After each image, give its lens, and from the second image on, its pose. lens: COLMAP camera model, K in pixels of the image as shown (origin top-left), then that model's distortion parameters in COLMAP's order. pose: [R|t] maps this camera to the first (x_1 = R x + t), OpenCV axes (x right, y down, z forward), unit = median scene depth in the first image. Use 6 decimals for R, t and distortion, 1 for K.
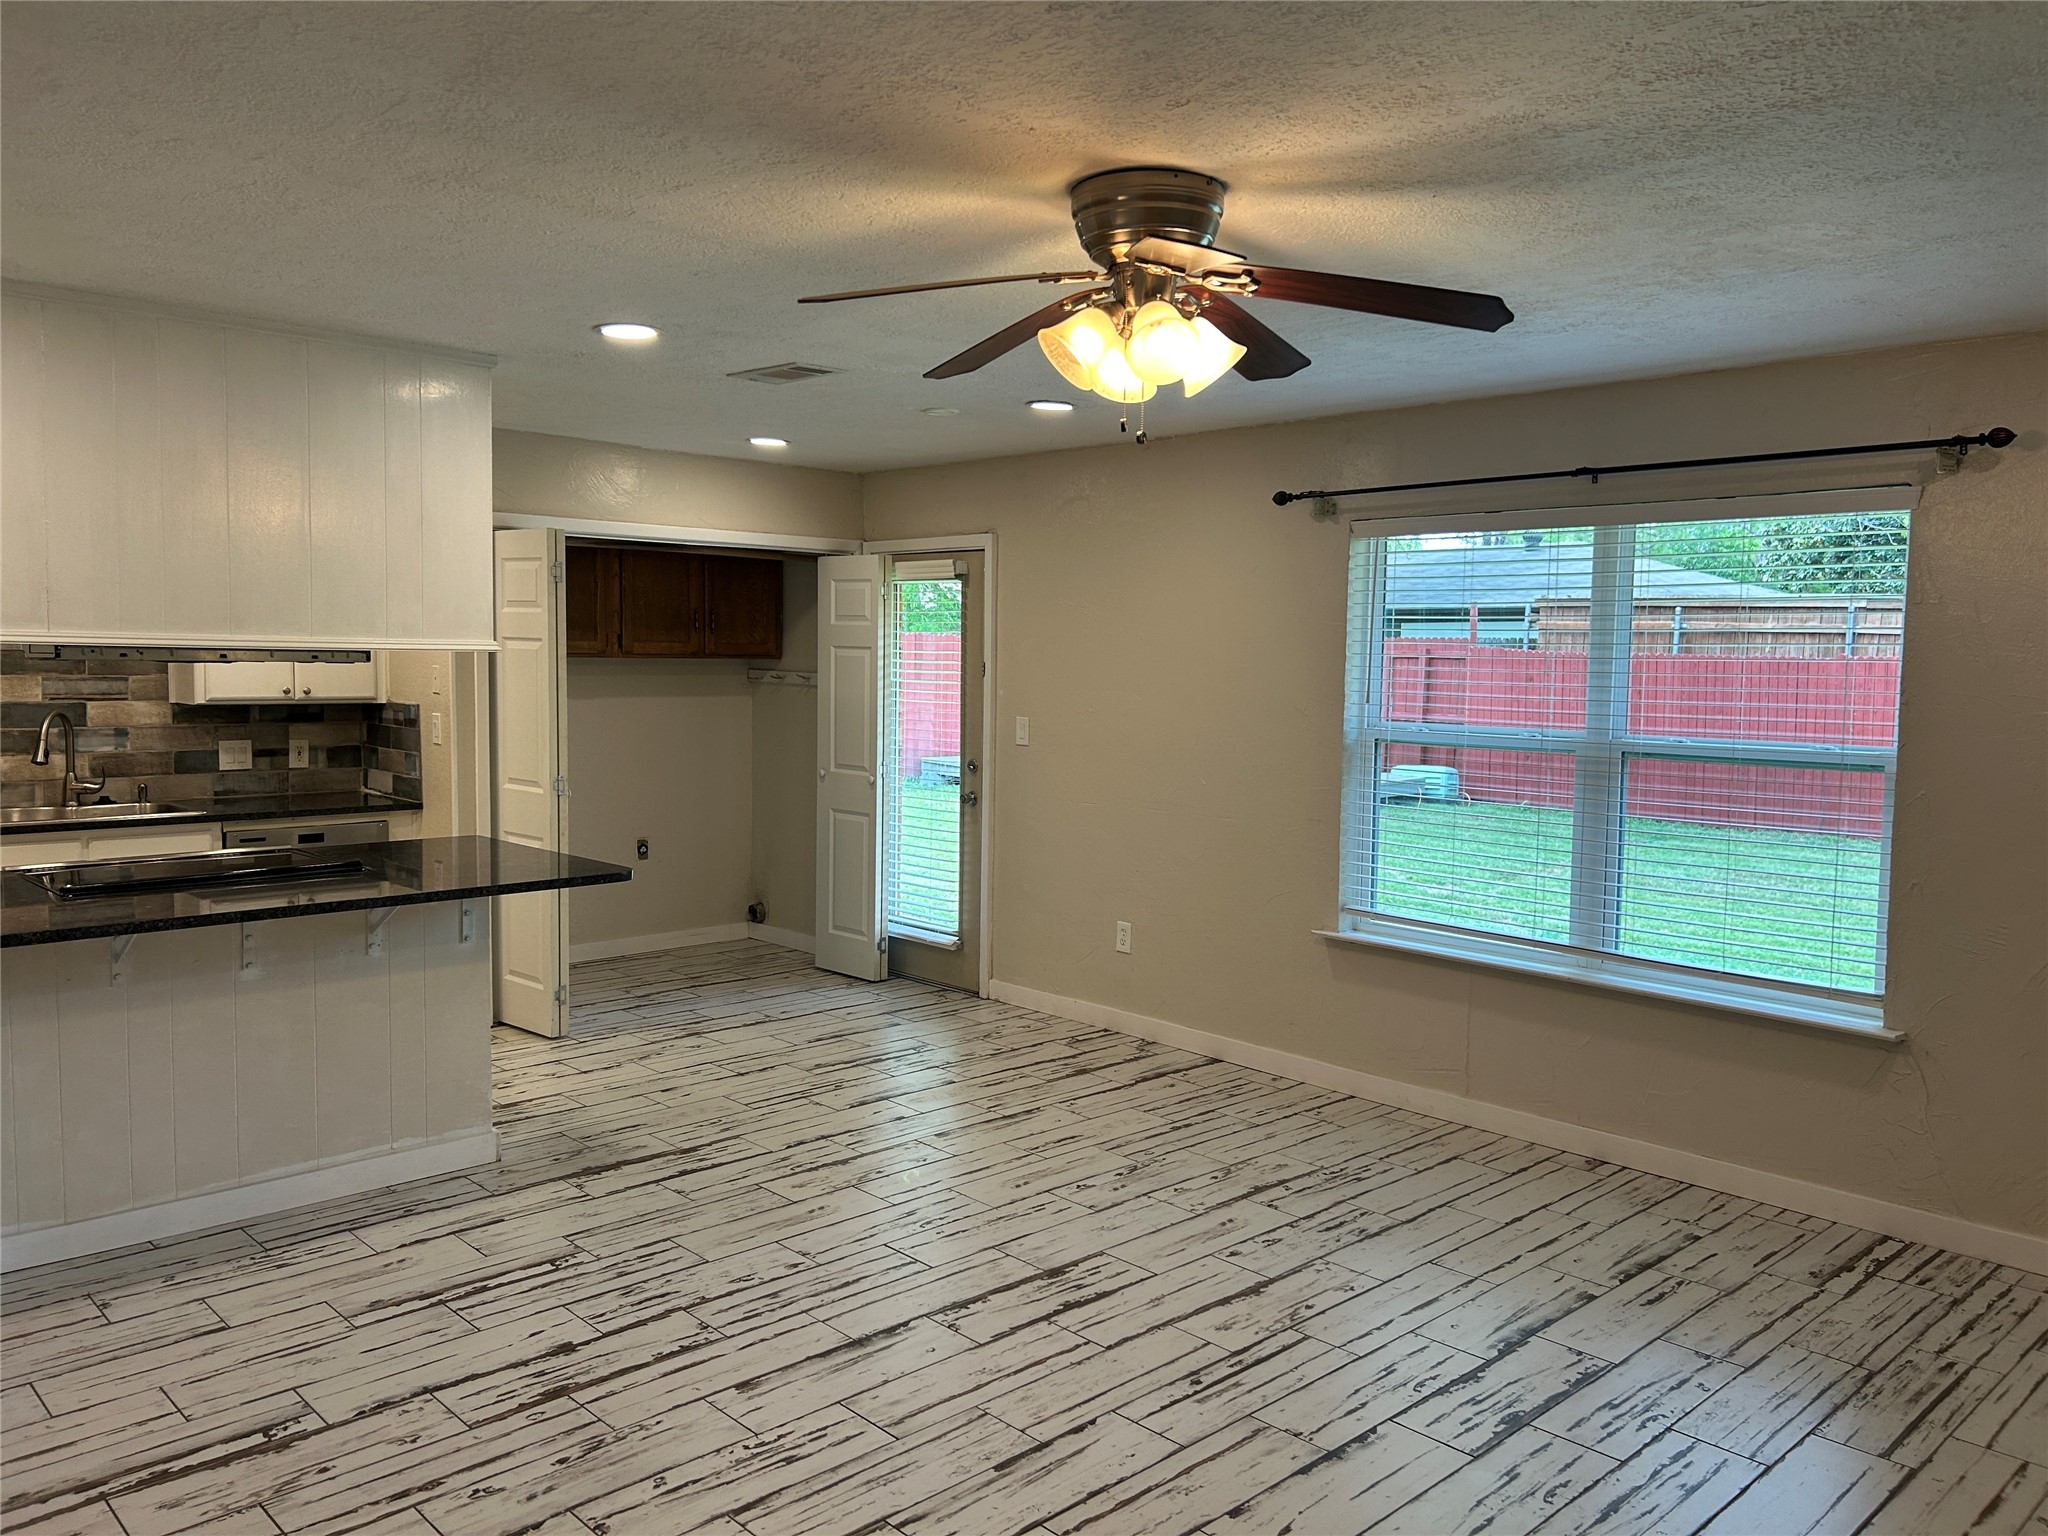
lens RADIAL K [[1549.8, 0, 1027.2], [0, 1549.8, 758.1], [0, 0, 1]] dist [0.061247, -0.072365]
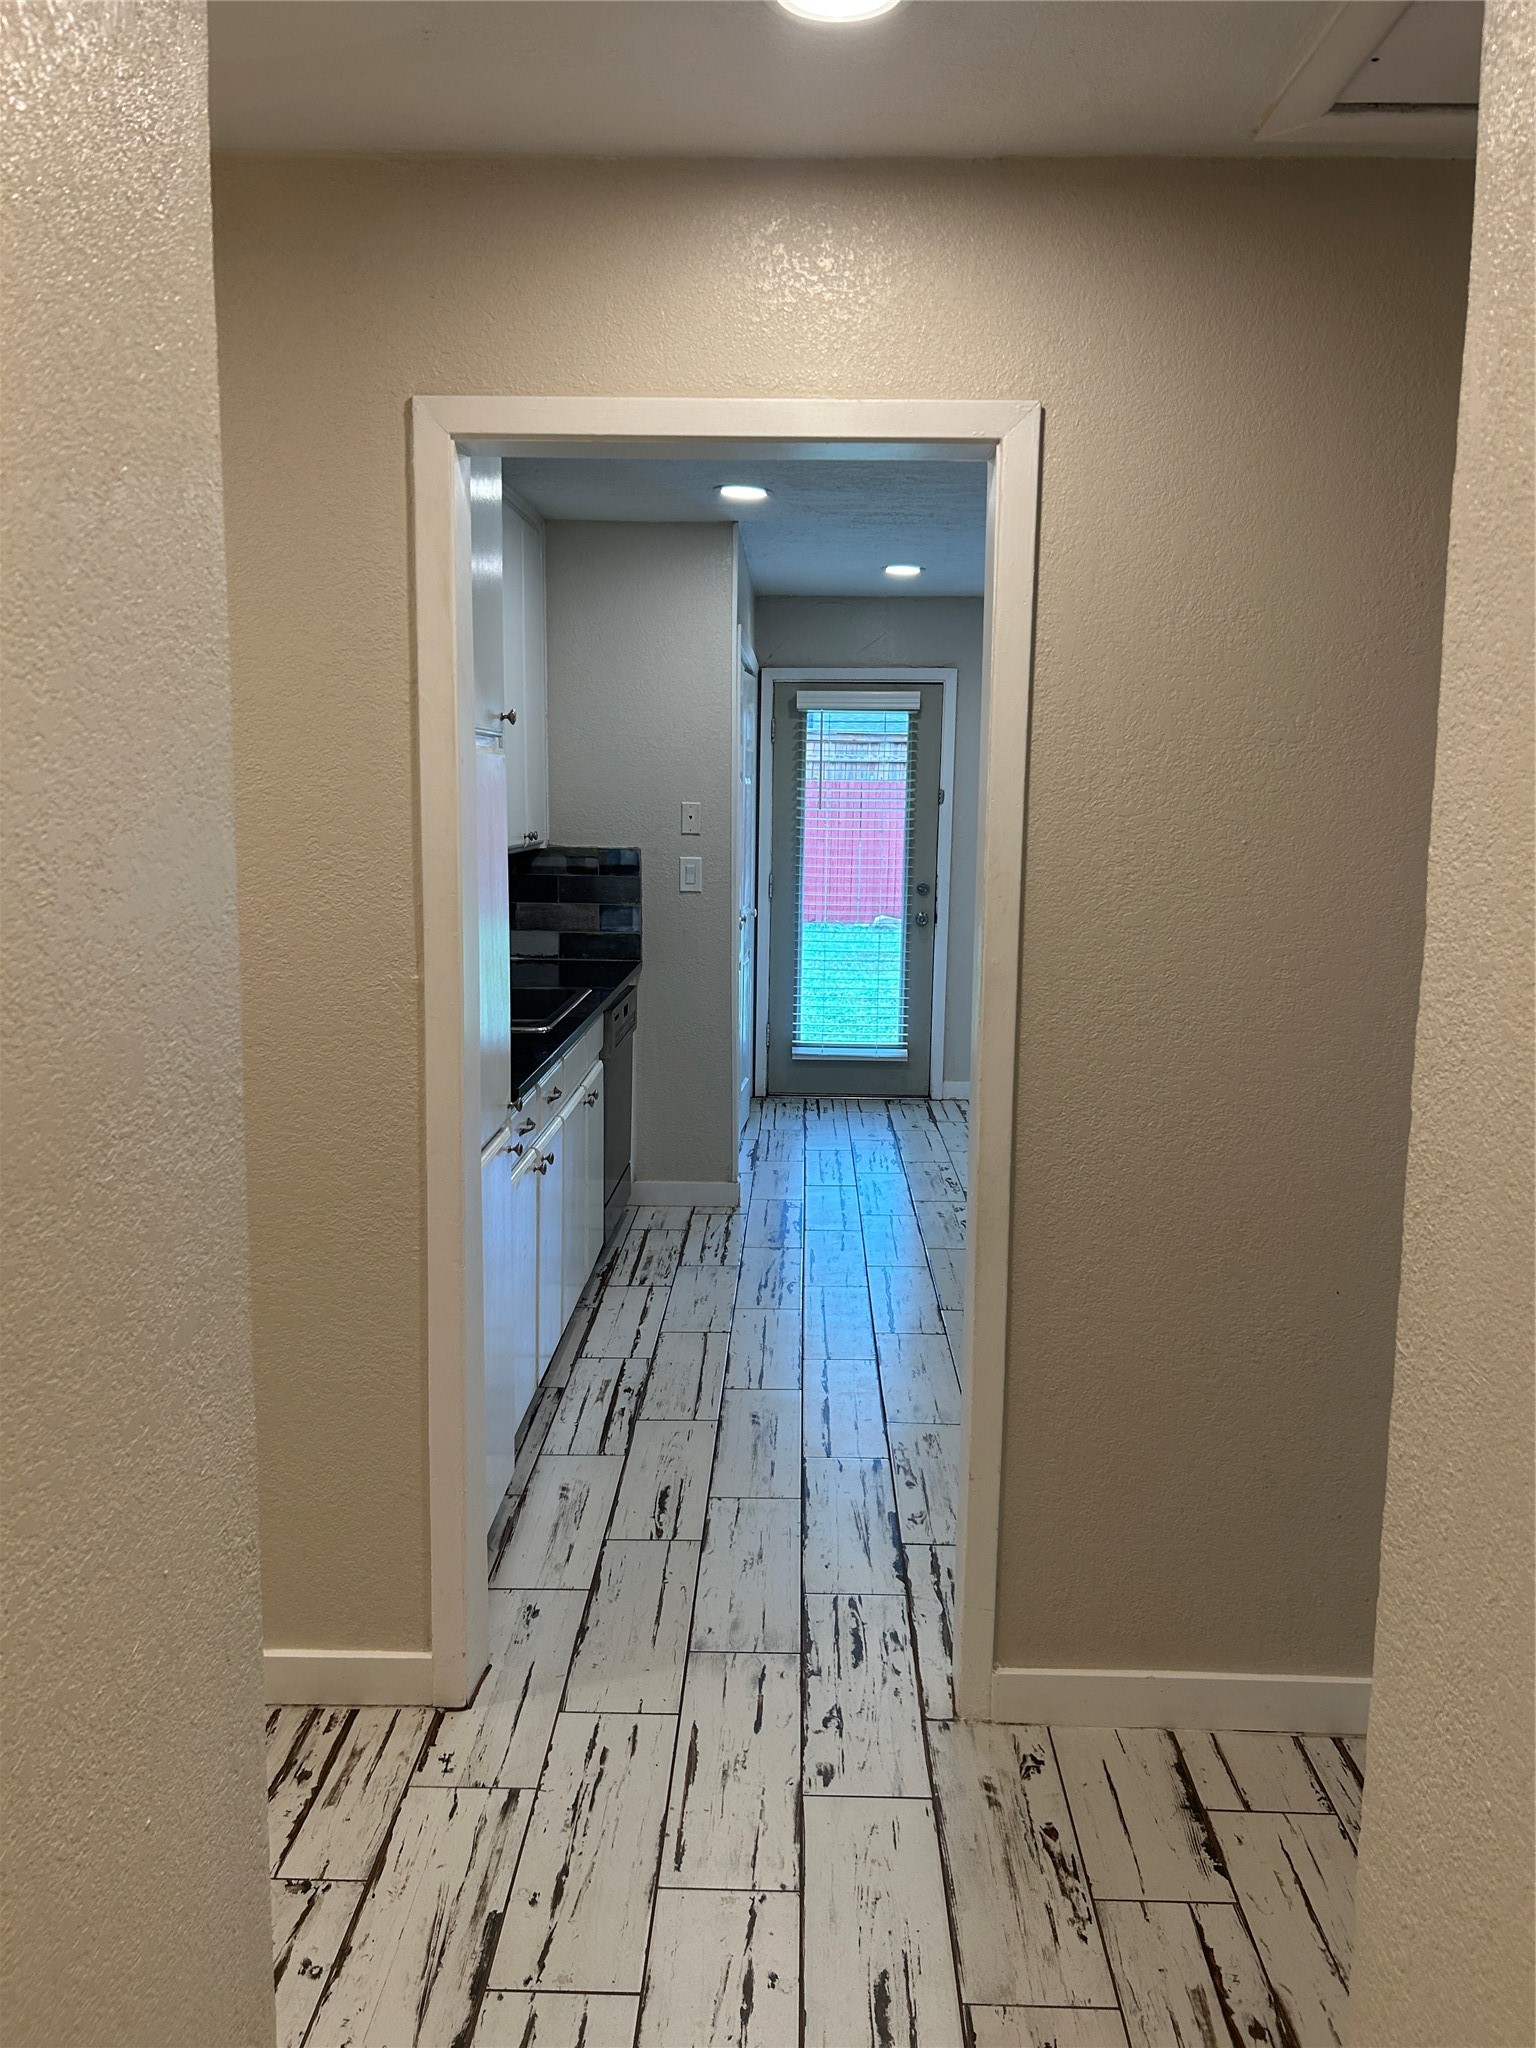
lens RADIAL K [[1549.8, 0, 767.2], [0, 1549.8, 1036.4], [0, 0, 1]] dist [0.061247, -0.072365]
pose [[0.709680, -0.120280, 0.694181, -1.106453], [0.052121, 0.991582, 0.118525, -0.033268], [-0.702594, -0.047933, 0.709975, 0.390833]]
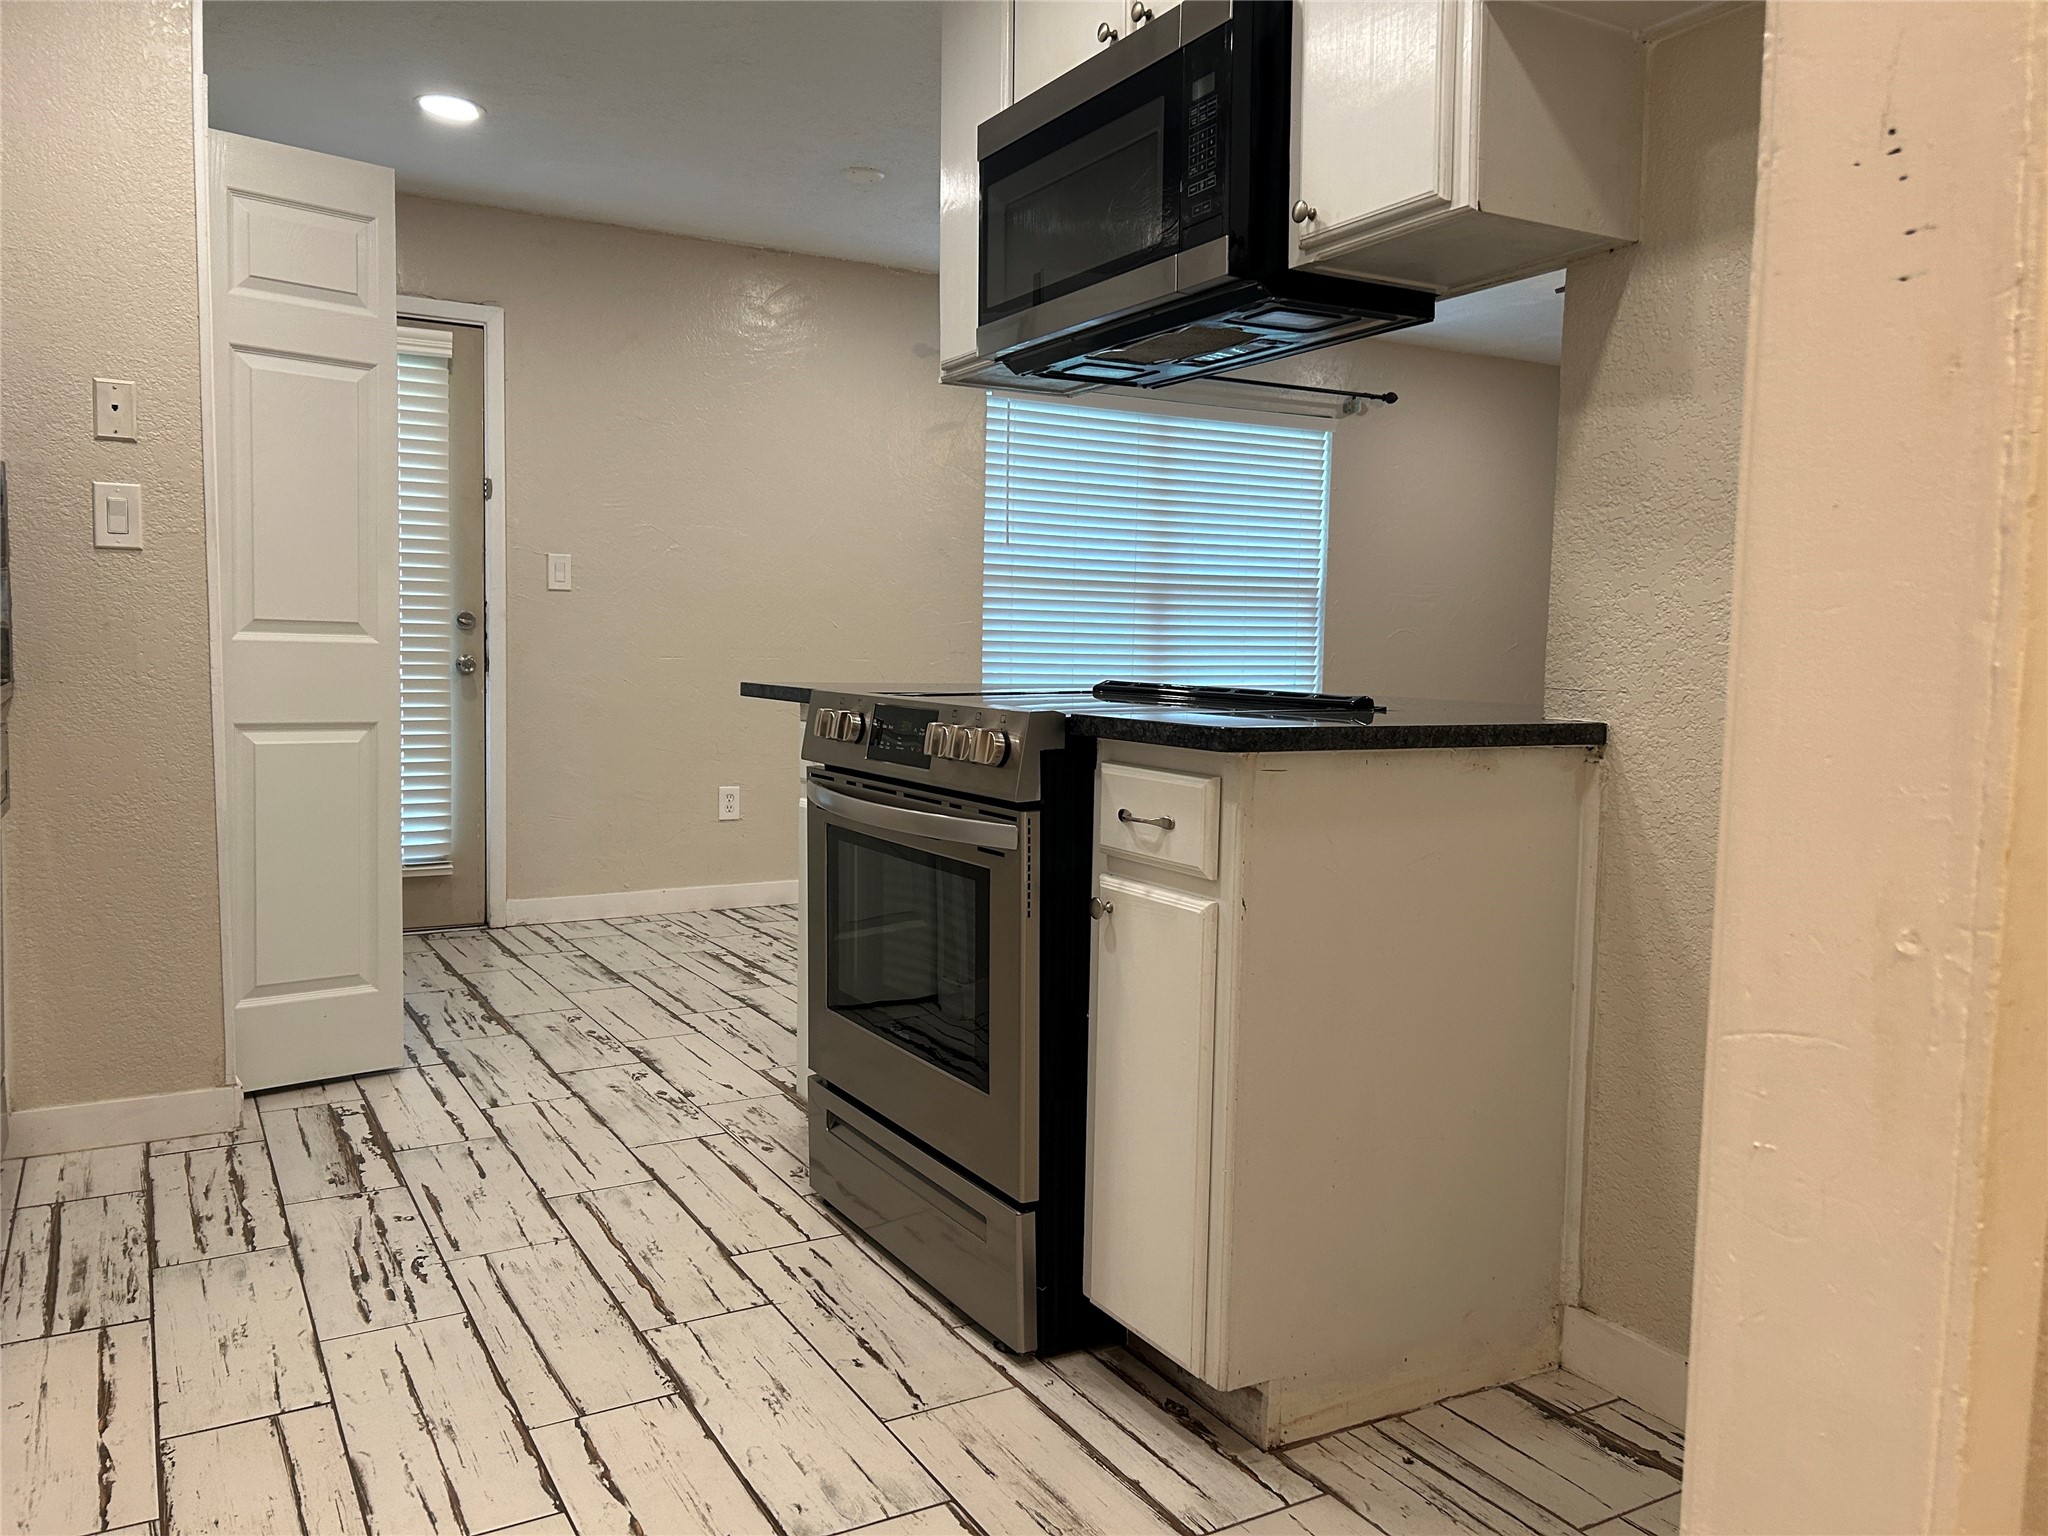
lens RADIAL K [[1549.8, 0, 1036.1], [0, 1549.8, 776.8], [0, 0, 1]] dist [0.061247, -0.072365]
pose [[0.233547, -0.093583, 0.967832, -0.889726], [0.056535, 0.994981, 0.082565, 0.042107], [-0.970700, 0.035433, 0.237666, 0.713315]]
